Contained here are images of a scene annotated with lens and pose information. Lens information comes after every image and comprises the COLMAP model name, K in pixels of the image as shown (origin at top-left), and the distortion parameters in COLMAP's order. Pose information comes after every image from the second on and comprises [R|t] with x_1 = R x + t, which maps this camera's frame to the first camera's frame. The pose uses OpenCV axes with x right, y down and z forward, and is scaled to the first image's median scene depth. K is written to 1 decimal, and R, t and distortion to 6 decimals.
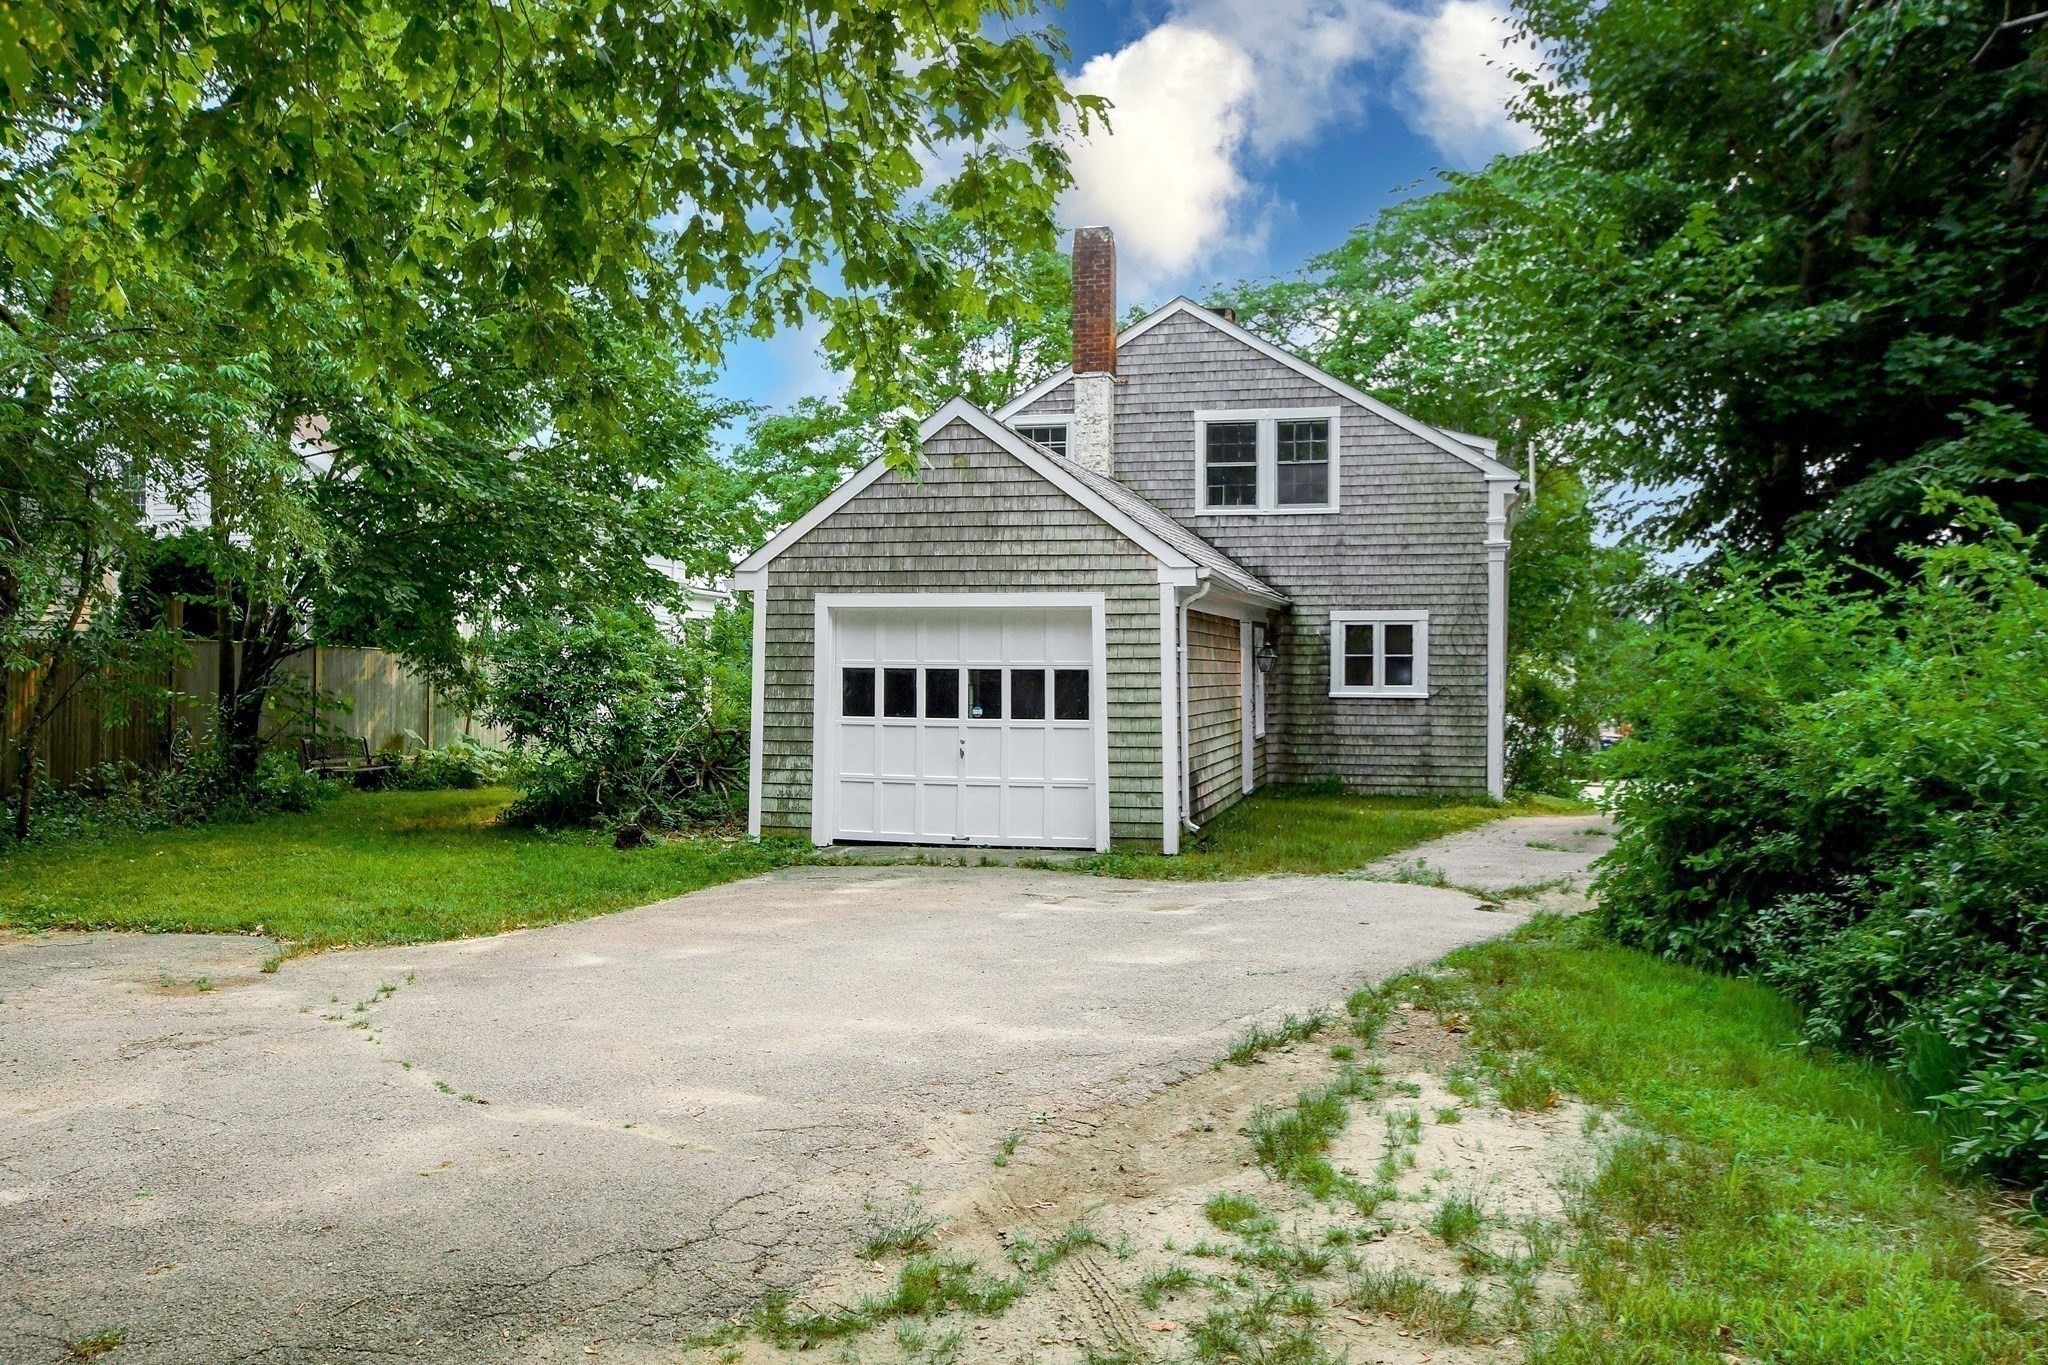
lens RADIAL K [[1679.3, 0, 1024.0], [0, 1679.3, 682.5], [0, 0, 1]] dist [0.010174, 0.011051]
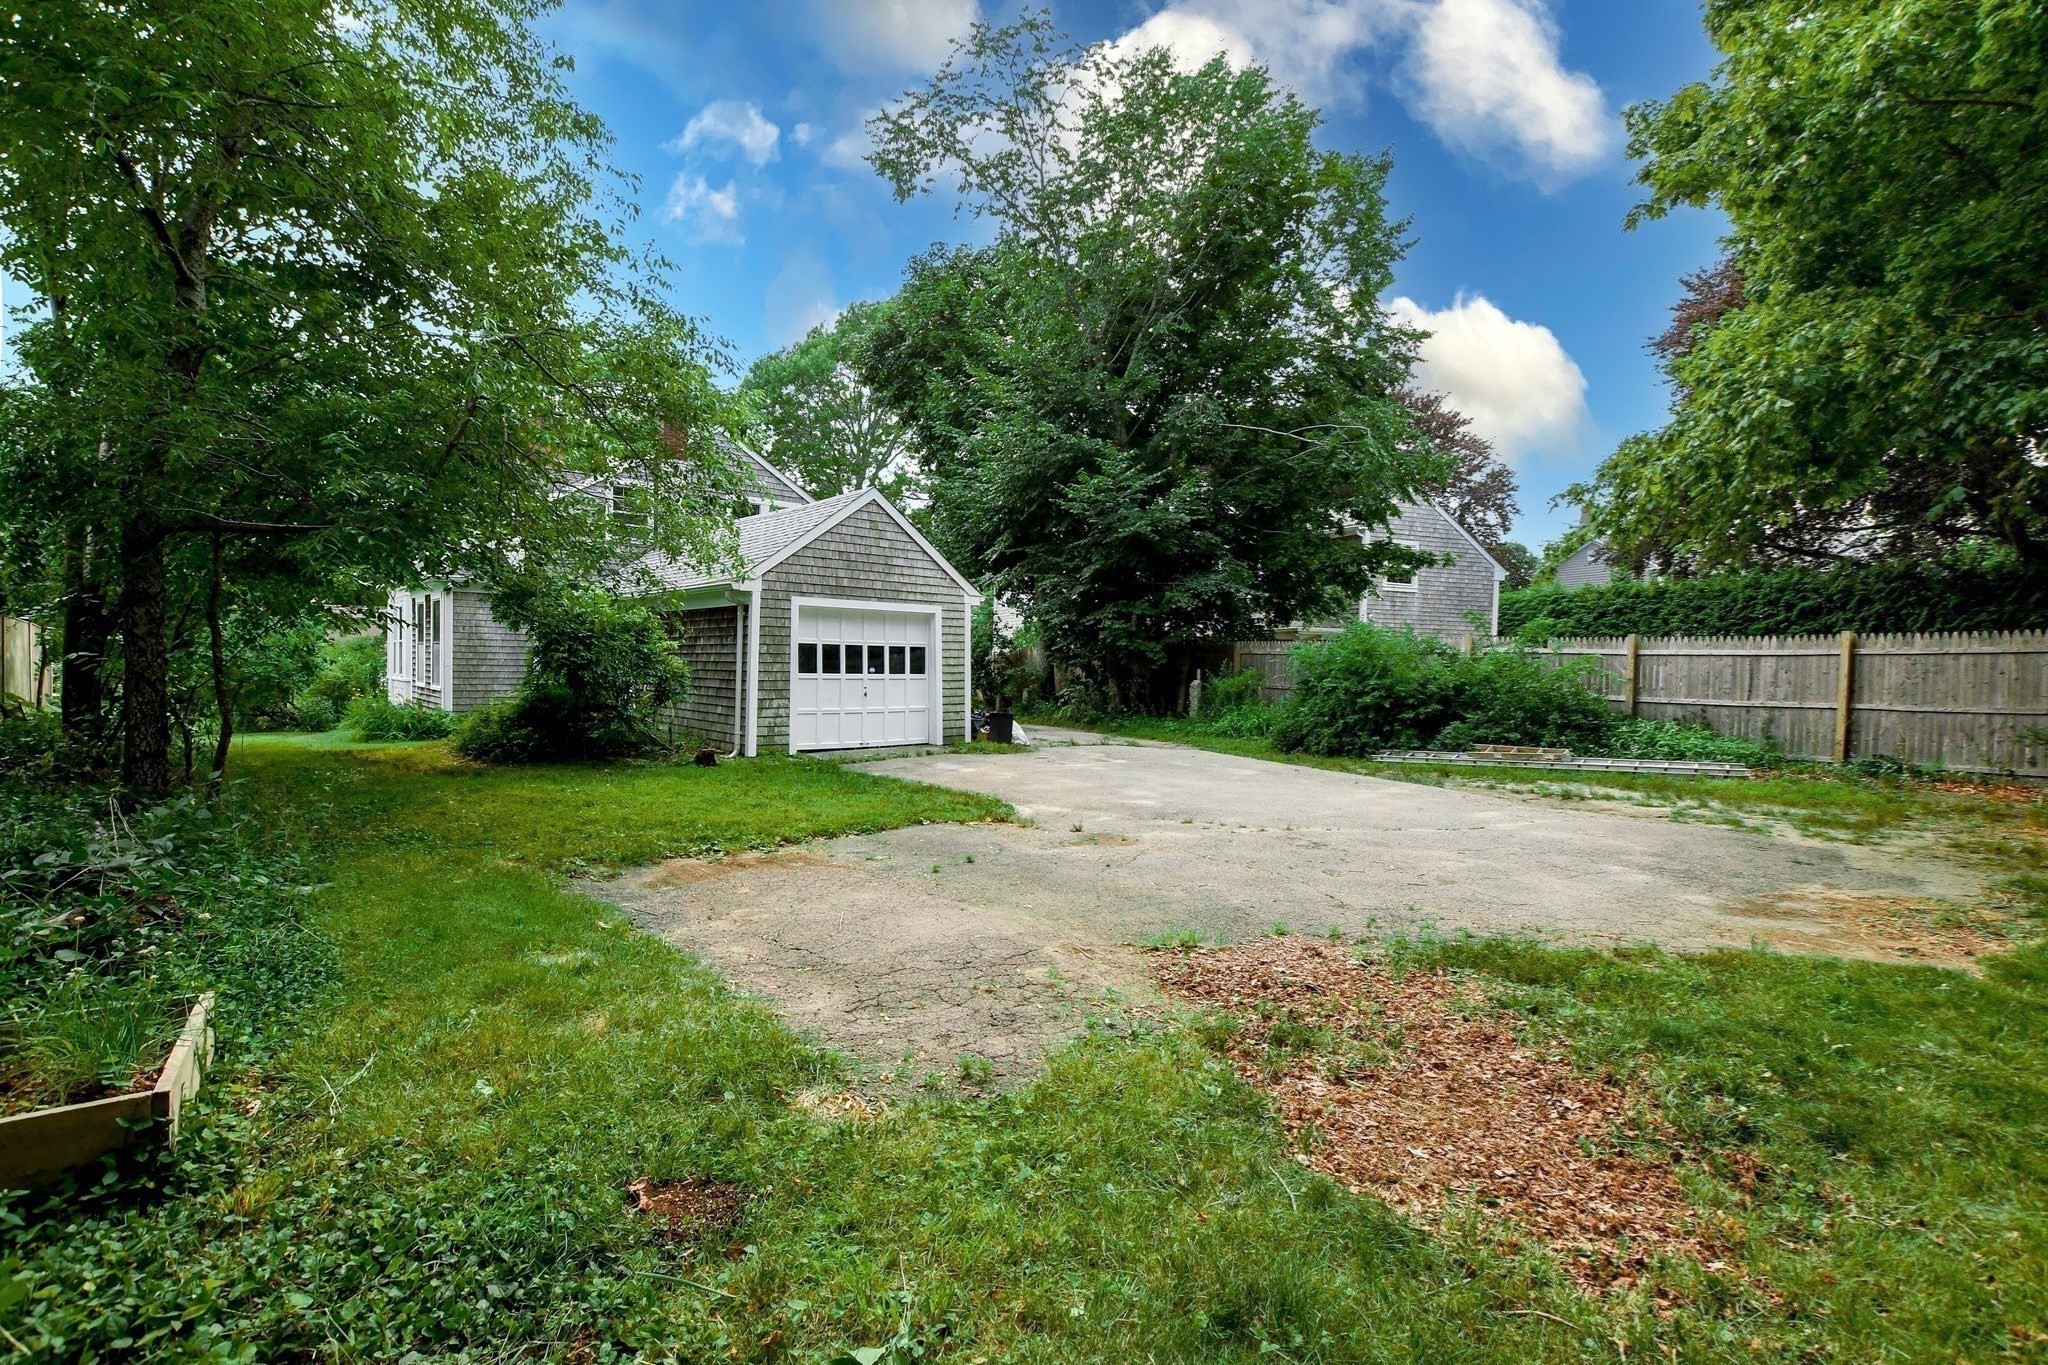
lens RADIAL K [[920.7, 0, 1012.9], [0, 920.7, 681.4], [0, 0, 1]] dist [-0.031694, 0.004390]
pose [[0.566453, -0.014072, 0.823974, -0.723009], [-0.007689, 0.999720, 0.022360, 0.006503], [-0.824058, -0.019001, 0.566186, 0.336570]]
